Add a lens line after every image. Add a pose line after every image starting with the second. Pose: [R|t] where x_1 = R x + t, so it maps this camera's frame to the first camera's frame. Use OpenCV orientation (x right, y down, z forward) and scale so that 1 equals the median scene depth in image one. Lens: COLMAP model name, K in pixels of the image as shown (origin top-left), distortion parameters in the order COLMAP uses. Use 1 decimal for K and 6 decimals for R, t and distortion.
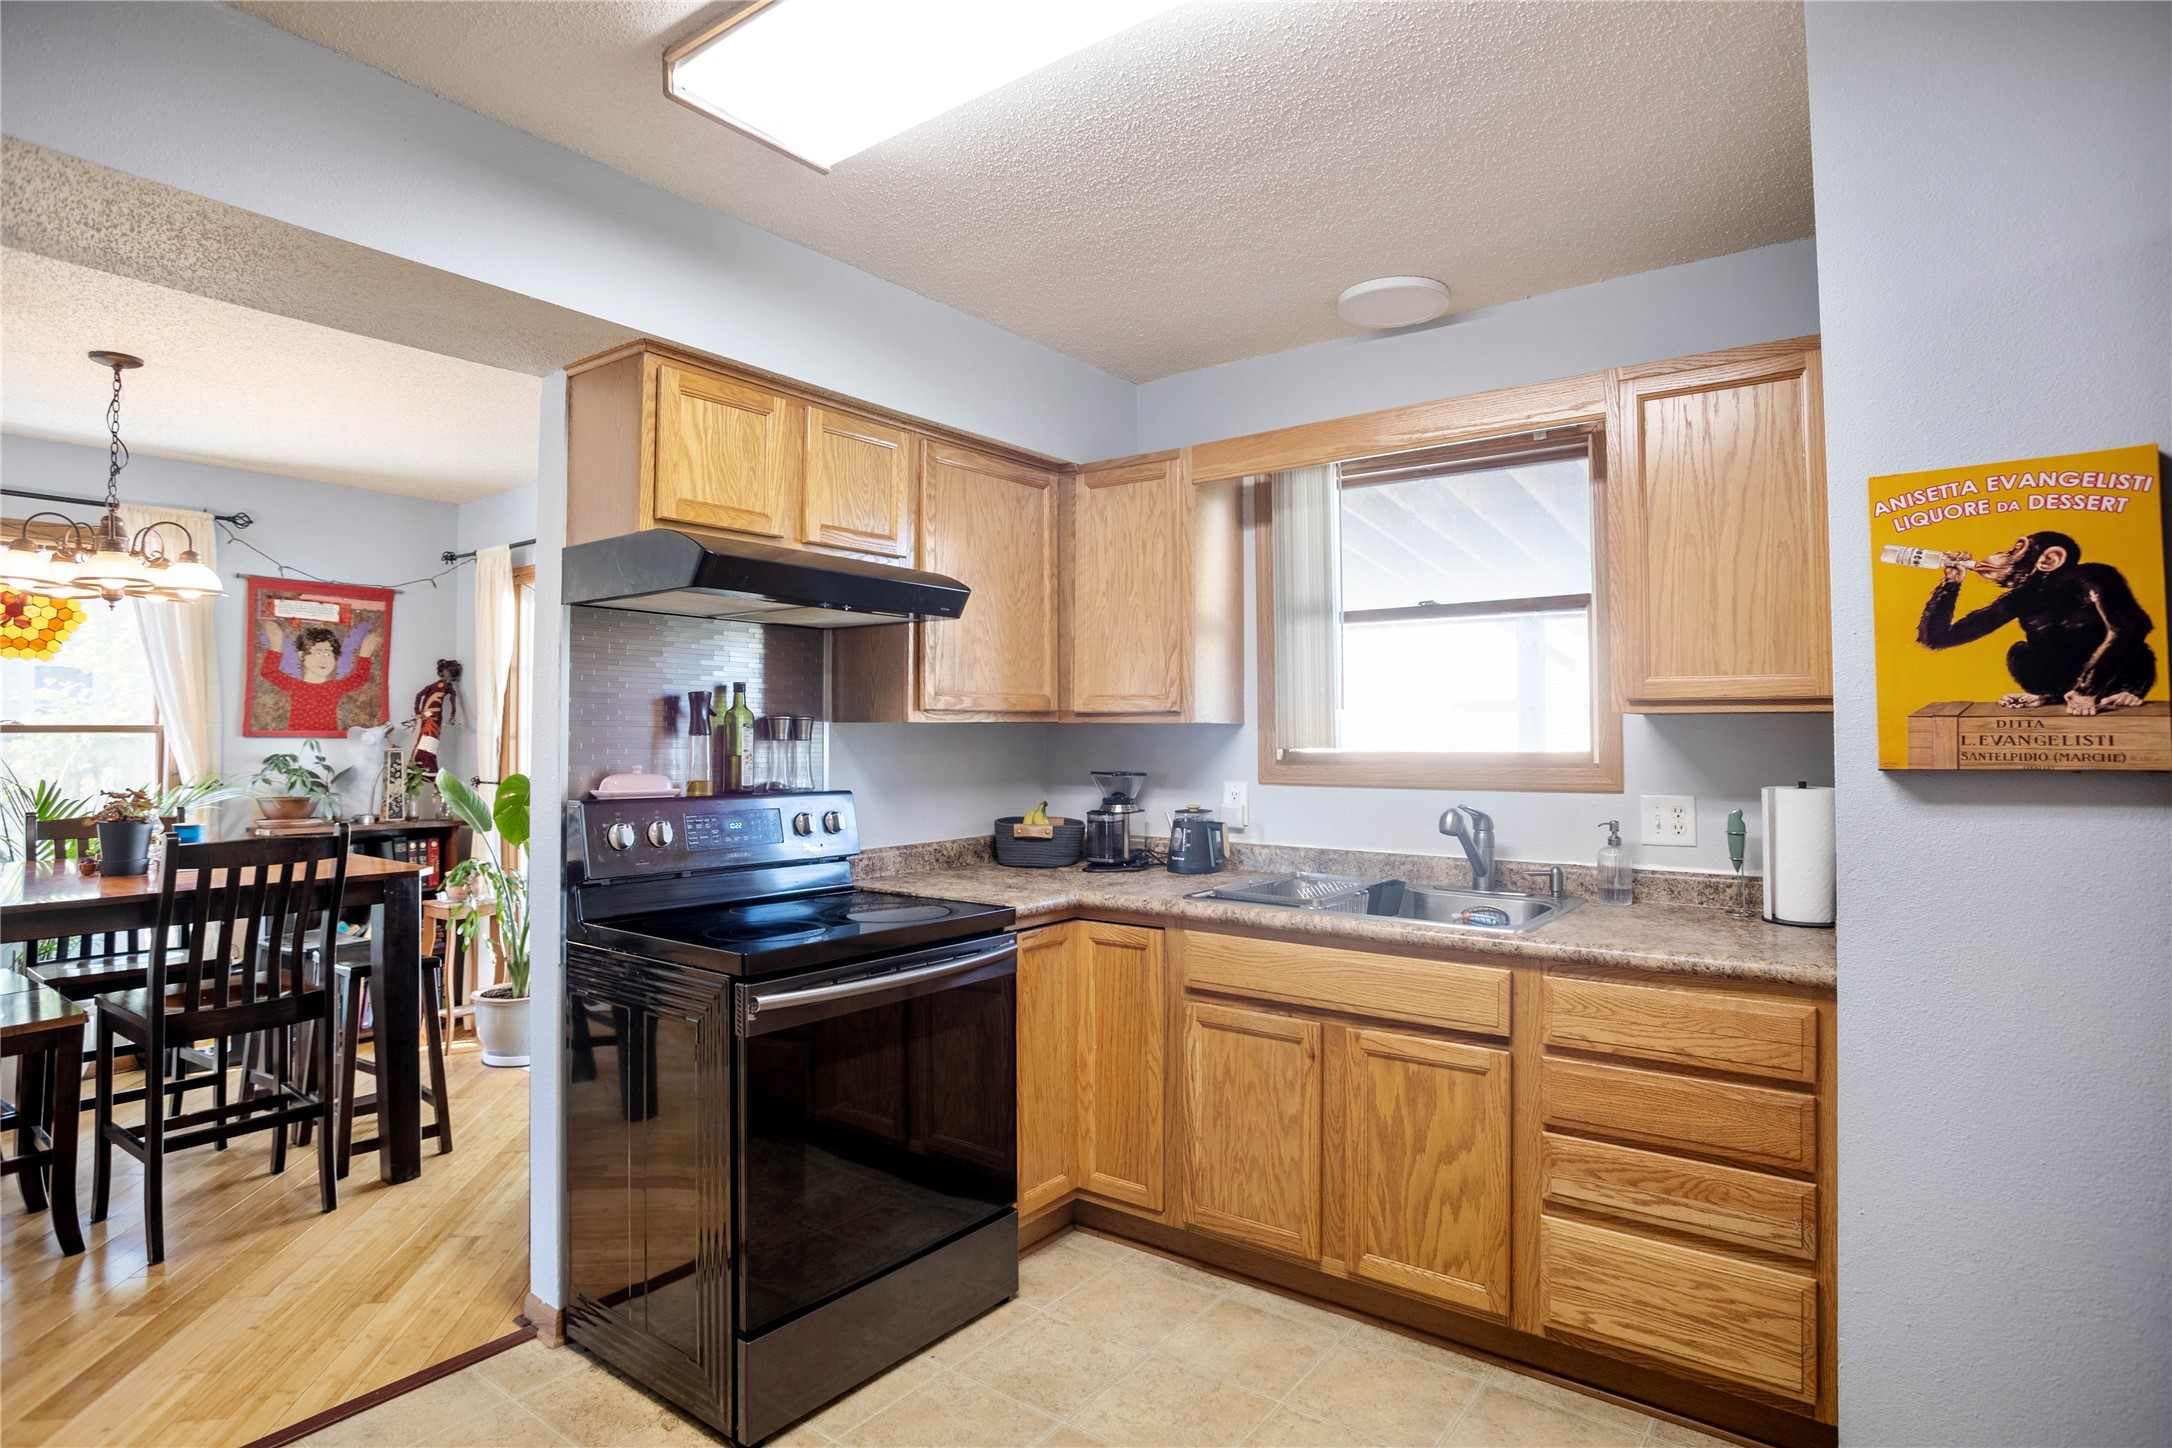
lens RADIAL K [[1135.4, 0, 1084.8], [0, 1135.4, 702.6], [0, 0, 1]] dist [-0.082281, 0.043182]
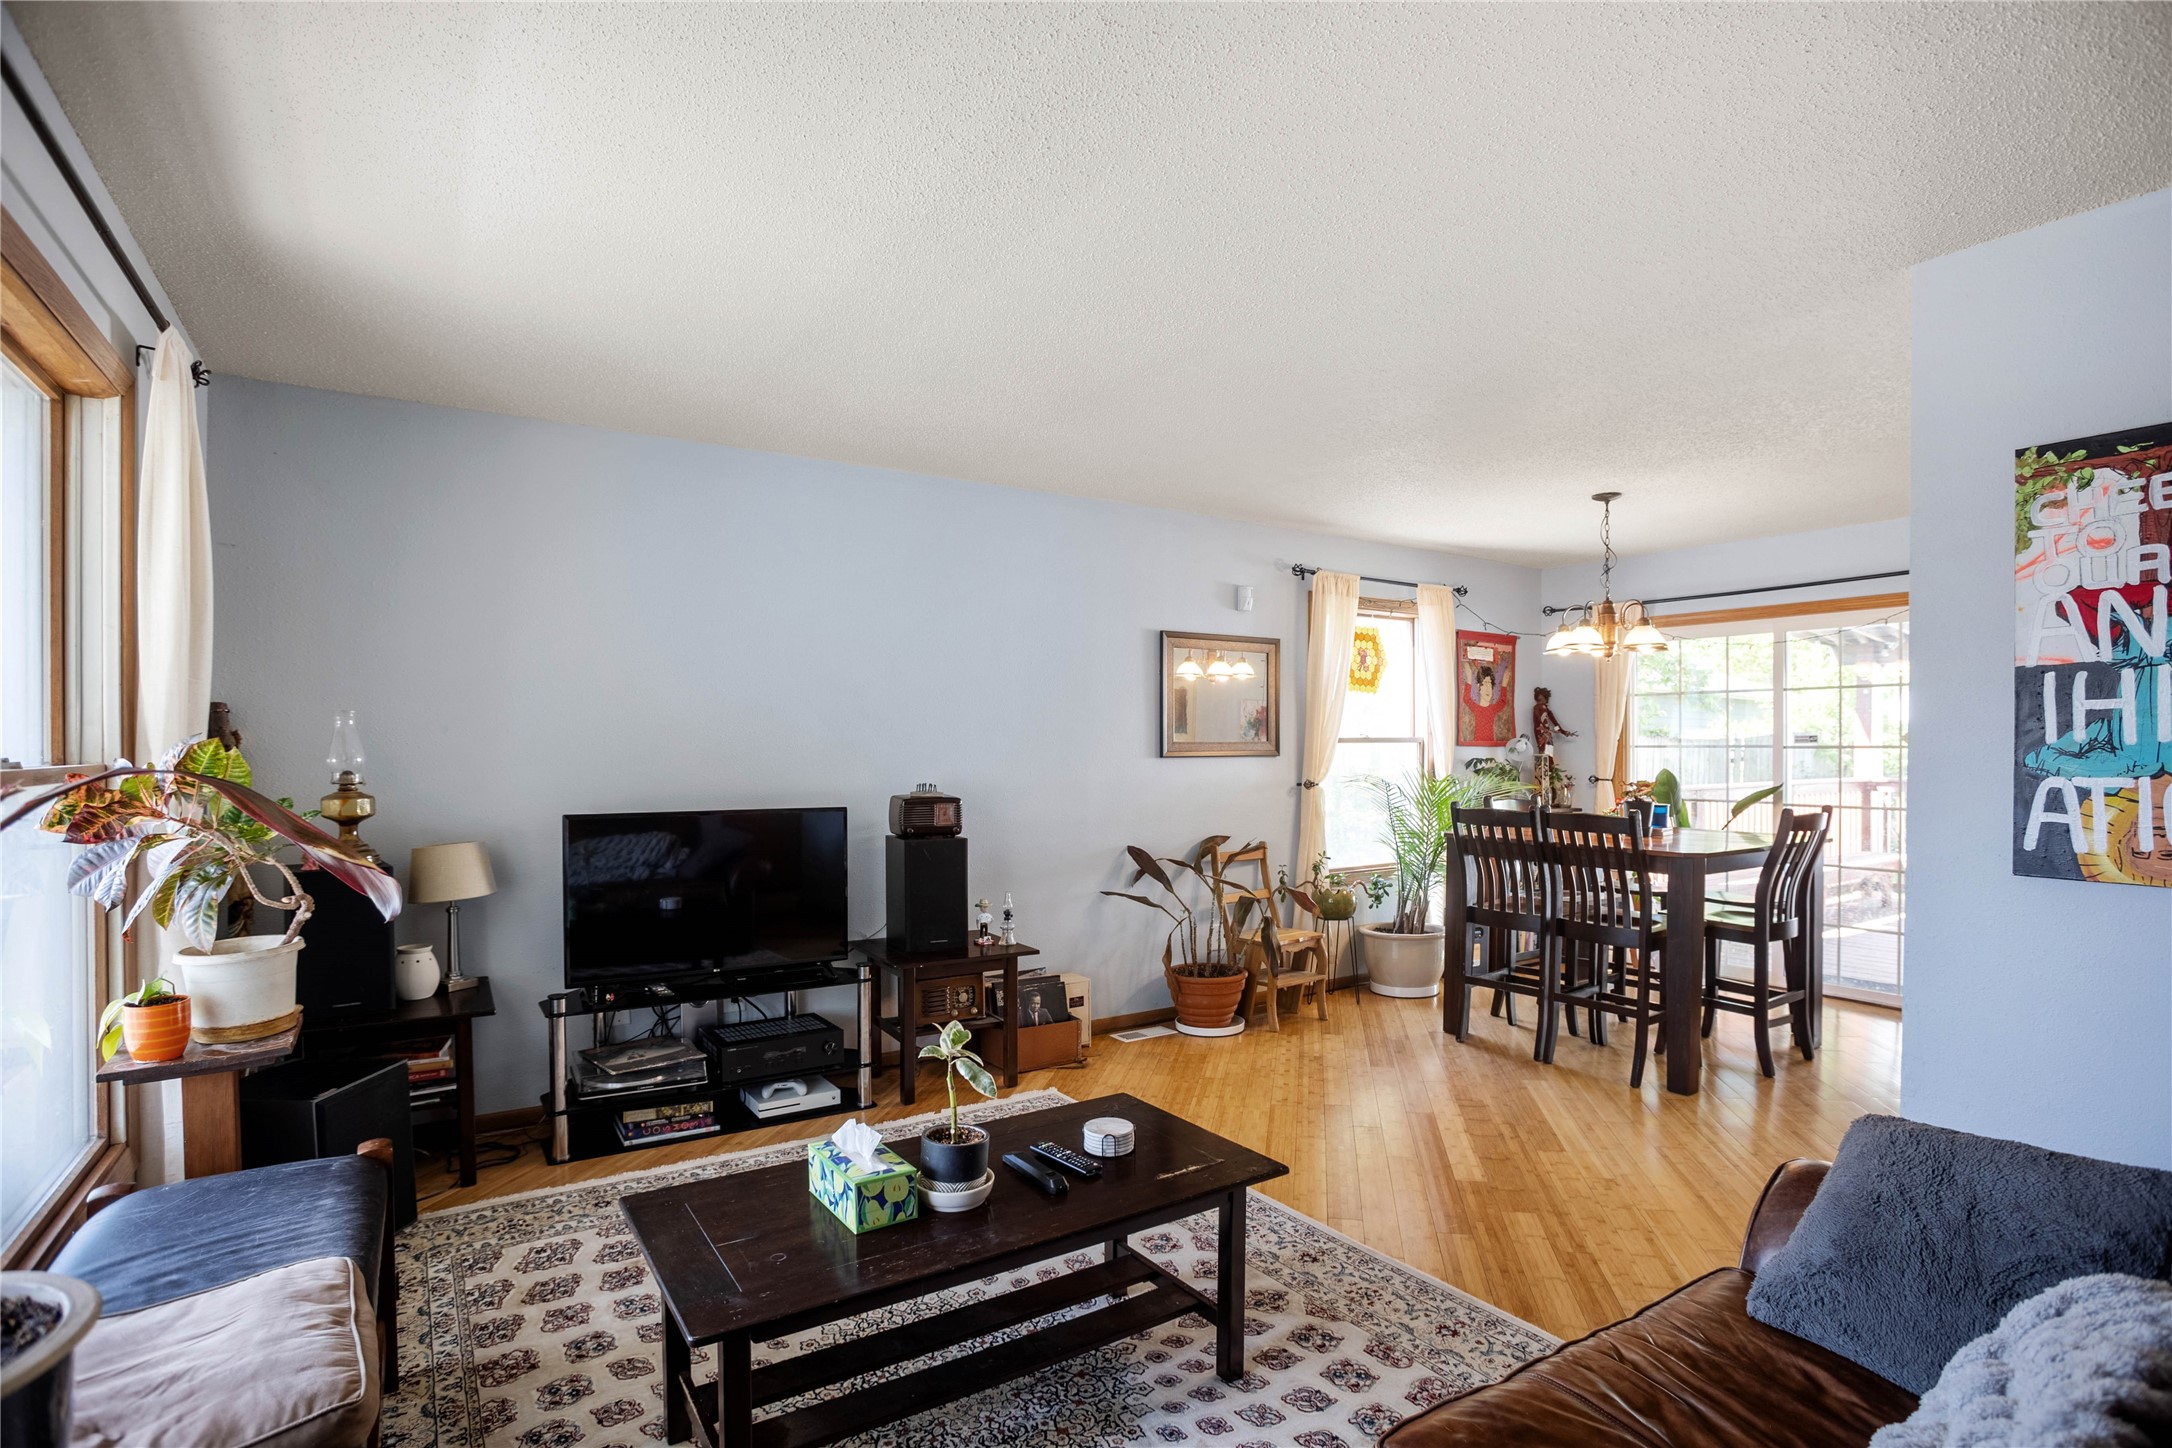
lens RADIAL K [[1075.3, 0, 1096.8], [0, 1075.3, 747.1], [0, 0, 1]] dist [-0.091762, 0.047446]
pose [[0.944215, 0.004160, -0.329304, -1.389188], [0.006872, 0.999454, 0.032329, -0.025627], [0.329258, -0.032789, 0.943670, -0.803861]]
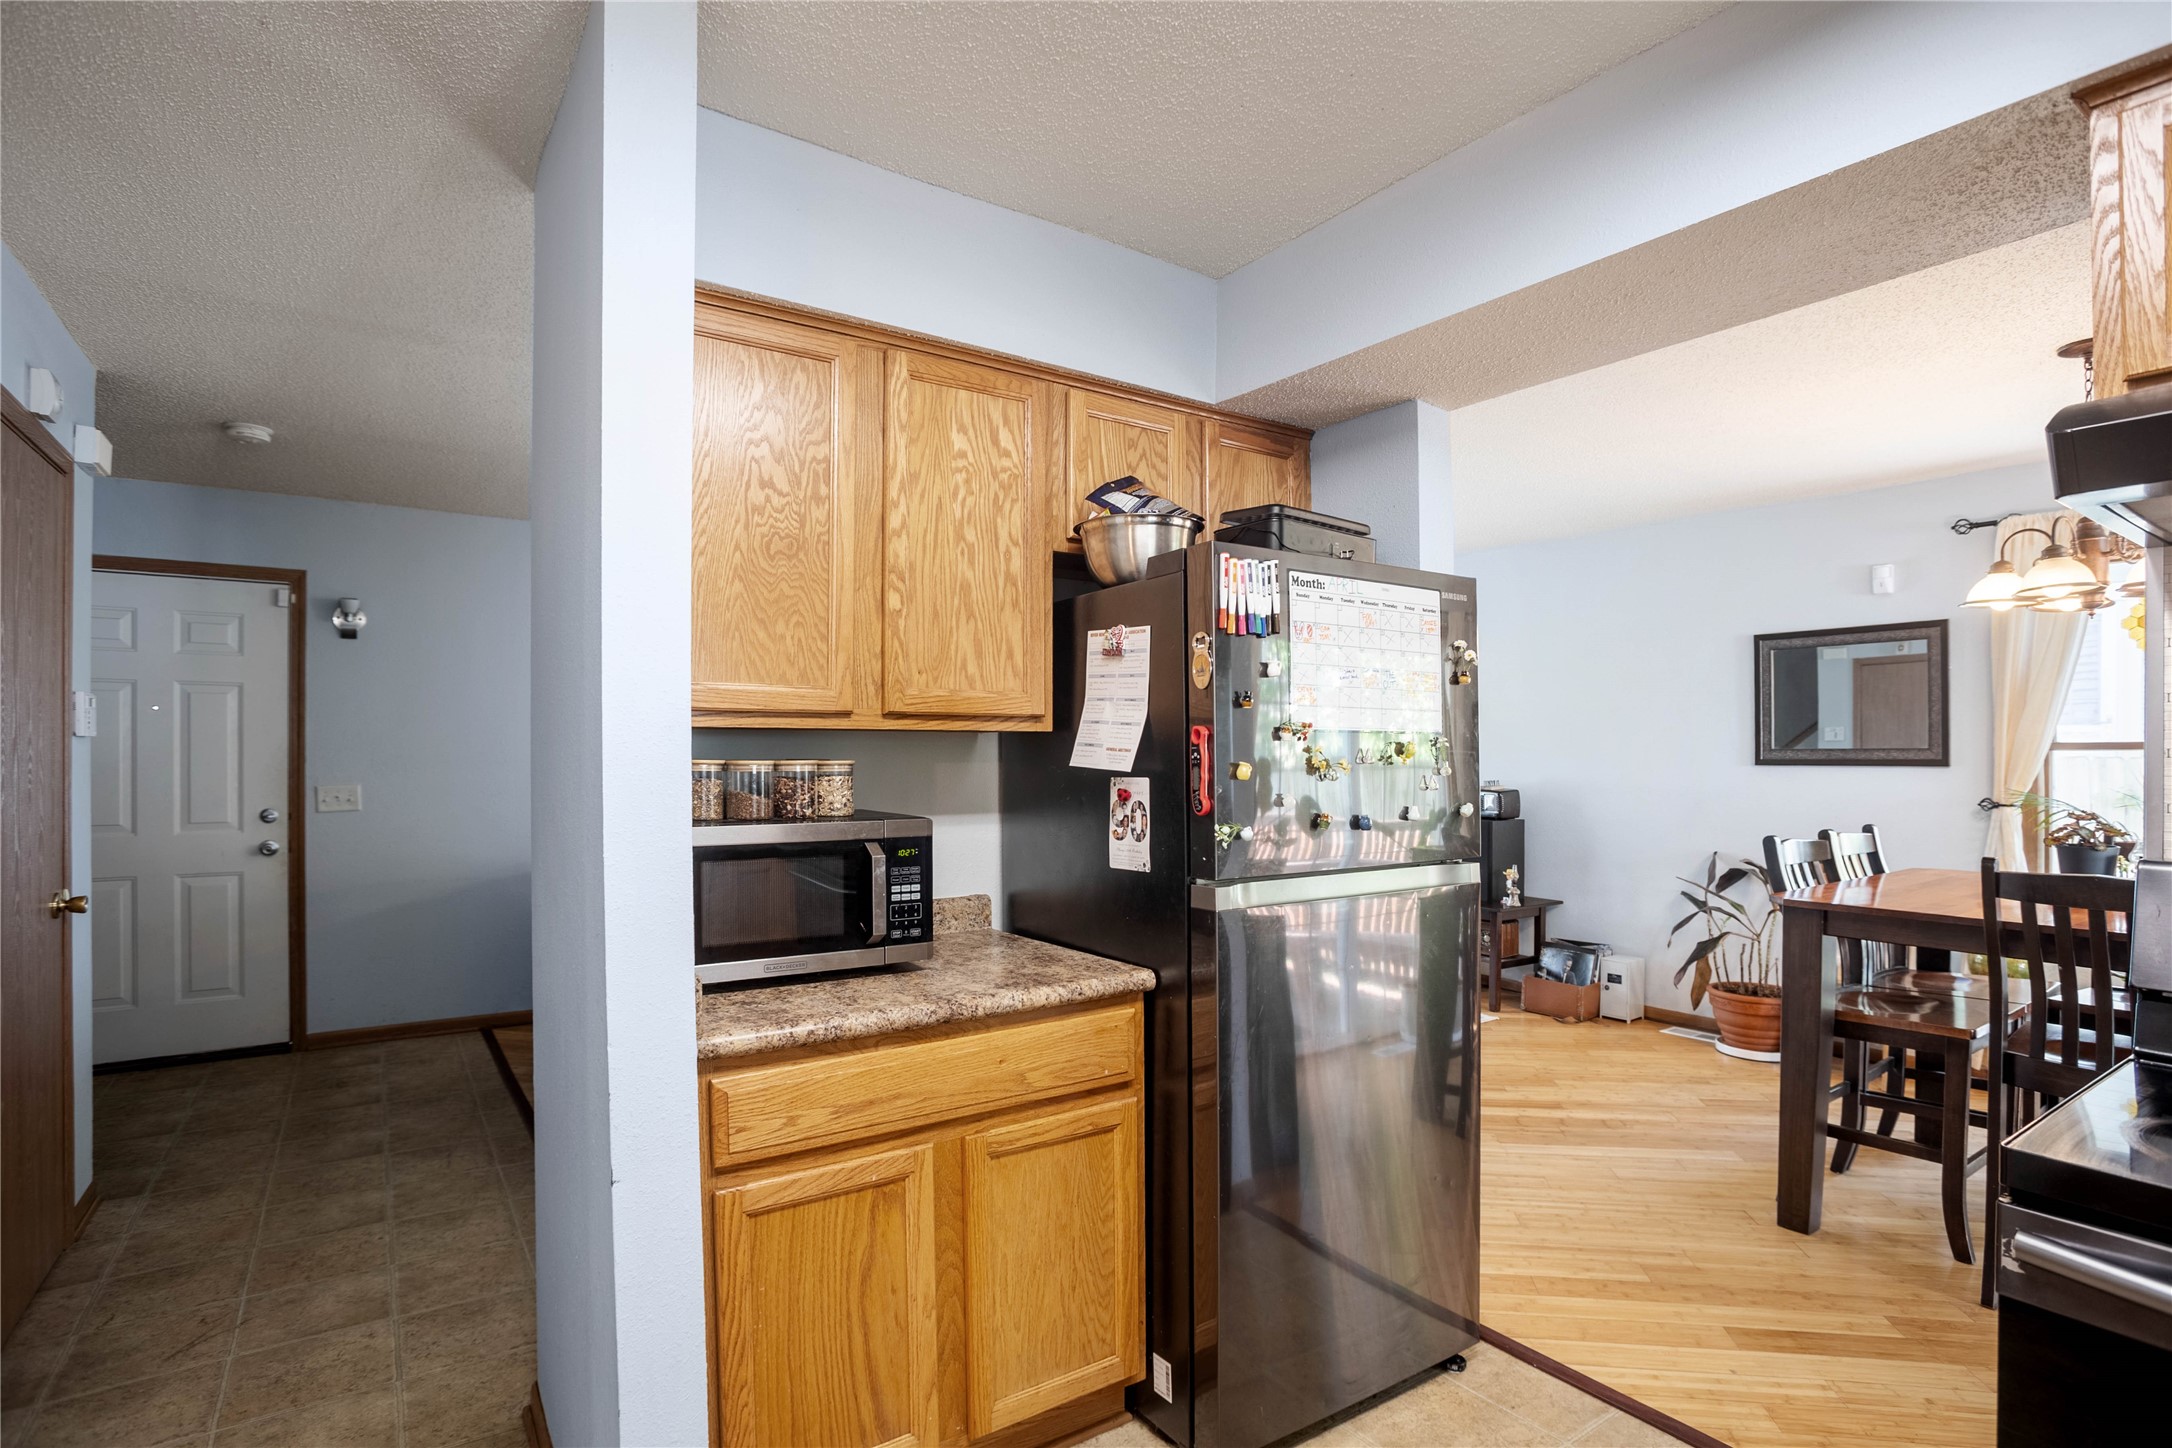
lens RADIAL K [[1093.1, 0, 1098.7], [0, 1093.1, 752.4], [0, 0, 1]] dist [-0.092268, 0.050094]
pose [[-0.305350, 0.002480, -0.952237, 0.271323], [0.027507, 0.999602, -0.006218, 0.015124], [0.951843, -0.028092, -0.305297, 0.599399]]
